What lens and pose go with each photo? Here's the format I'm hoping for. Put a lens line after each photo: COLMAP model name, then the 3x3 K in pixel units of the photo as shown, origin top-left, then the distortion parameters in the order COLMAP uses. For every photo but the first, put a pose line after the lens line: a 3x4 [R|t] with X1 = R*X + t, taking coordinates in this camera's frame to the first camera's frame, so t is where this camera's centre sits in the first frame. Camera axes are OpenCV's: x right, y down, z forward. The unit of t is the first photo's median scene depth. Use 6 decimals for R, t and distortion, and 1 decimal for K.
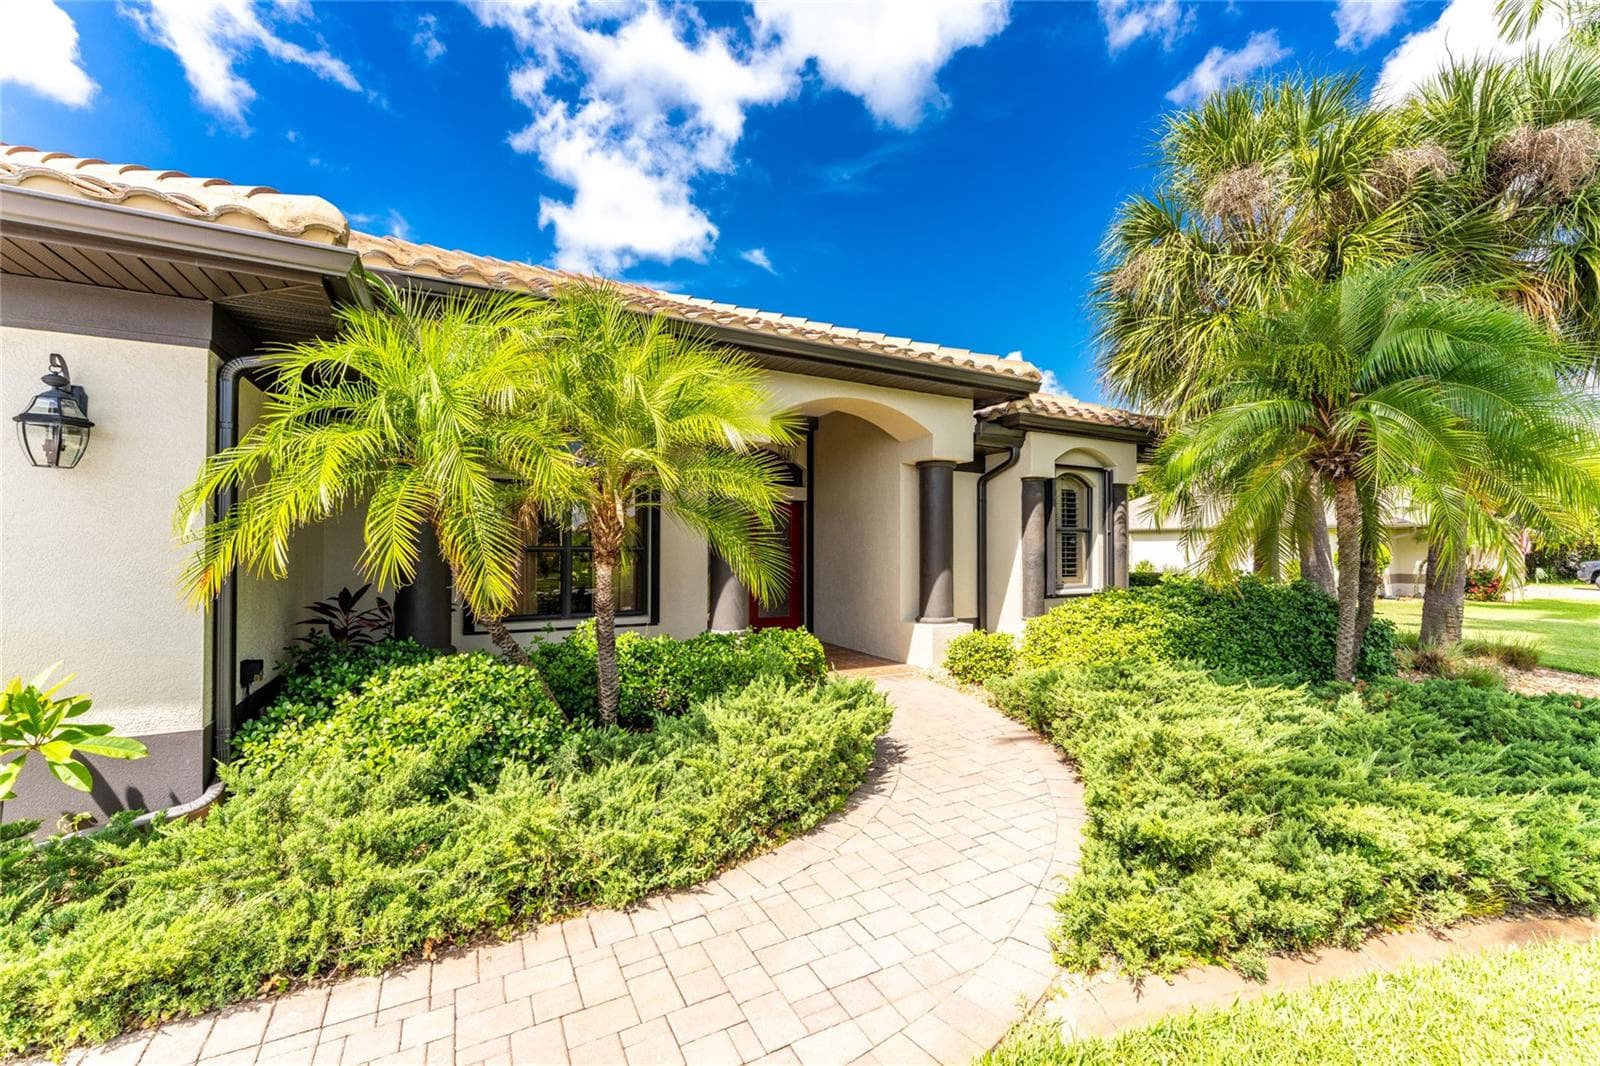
lens RADIAL K [[645.0, 0, 800.0], [0, 645.0, 533.0], [0, 0, 1]] dist [0.011773, 0.000078]
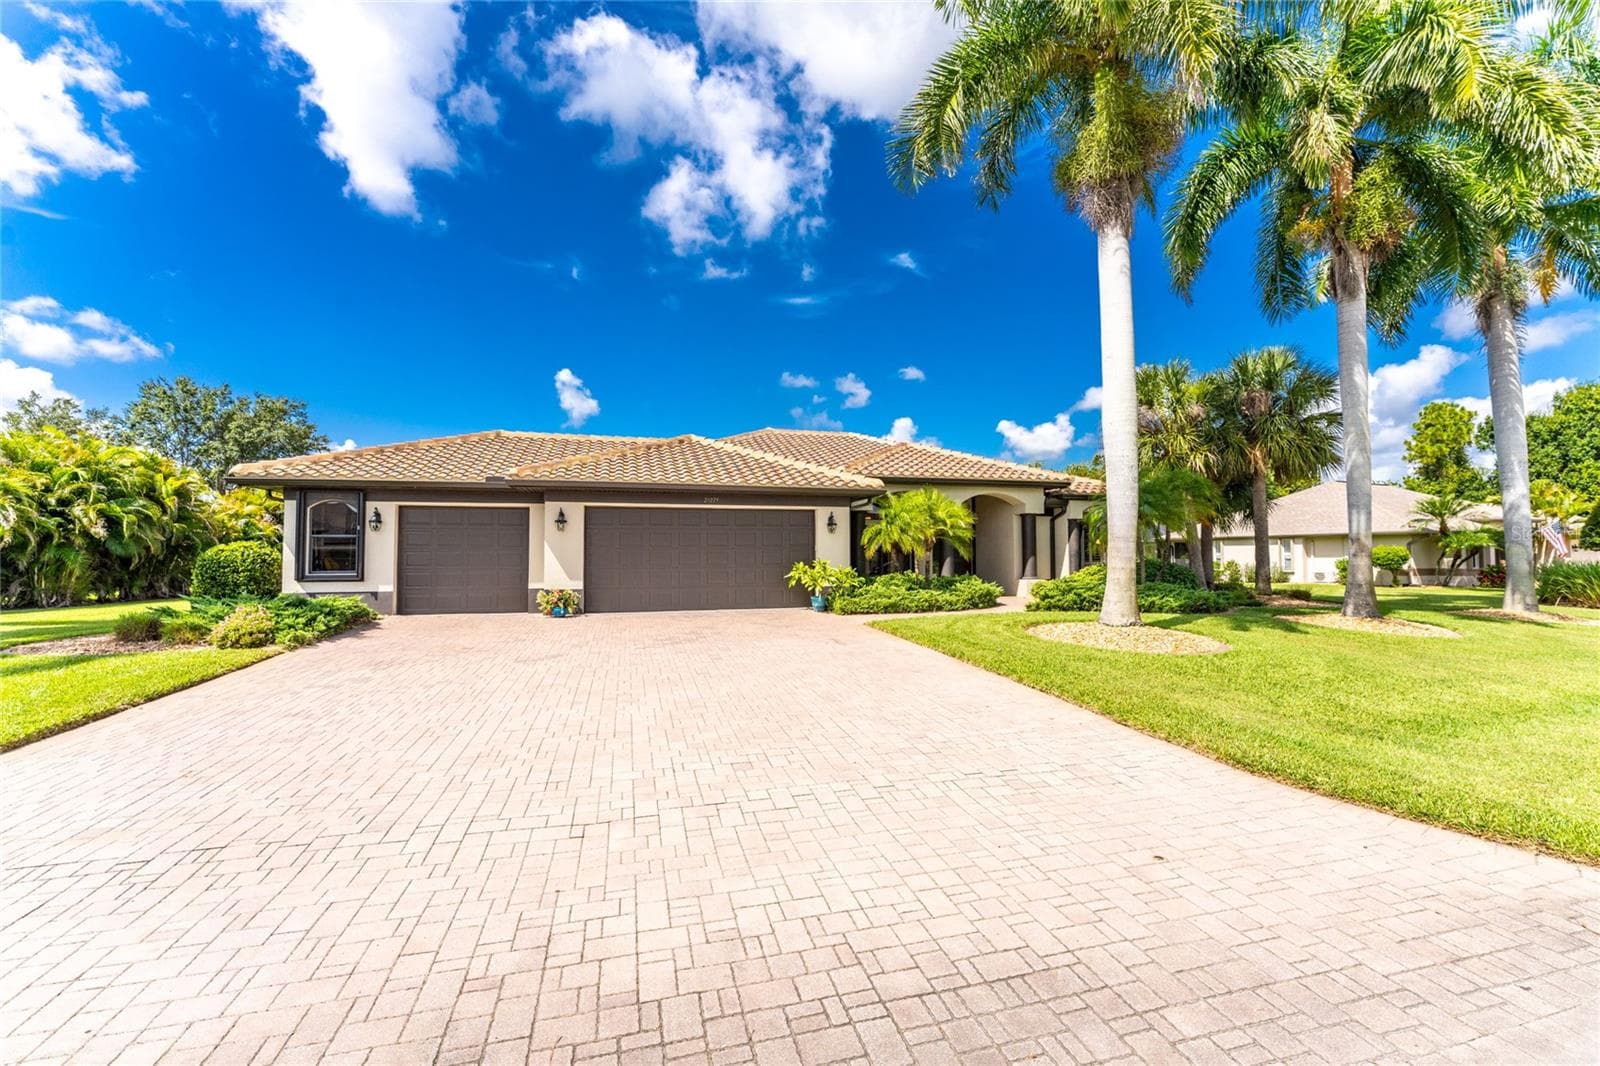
lens RADIAL K [[645.0, 0, 800.0], [0, 645.0, 533.0], [0, 0, 1]] dist [0.011773, 0.000078]
pose [[0.974690, -0.004232, -0.223521, -0.086251], [0.004325, 0.999991, -0.000072, -0.039036], [0.223519, -0.000897, 0.974699, -1.570351]]
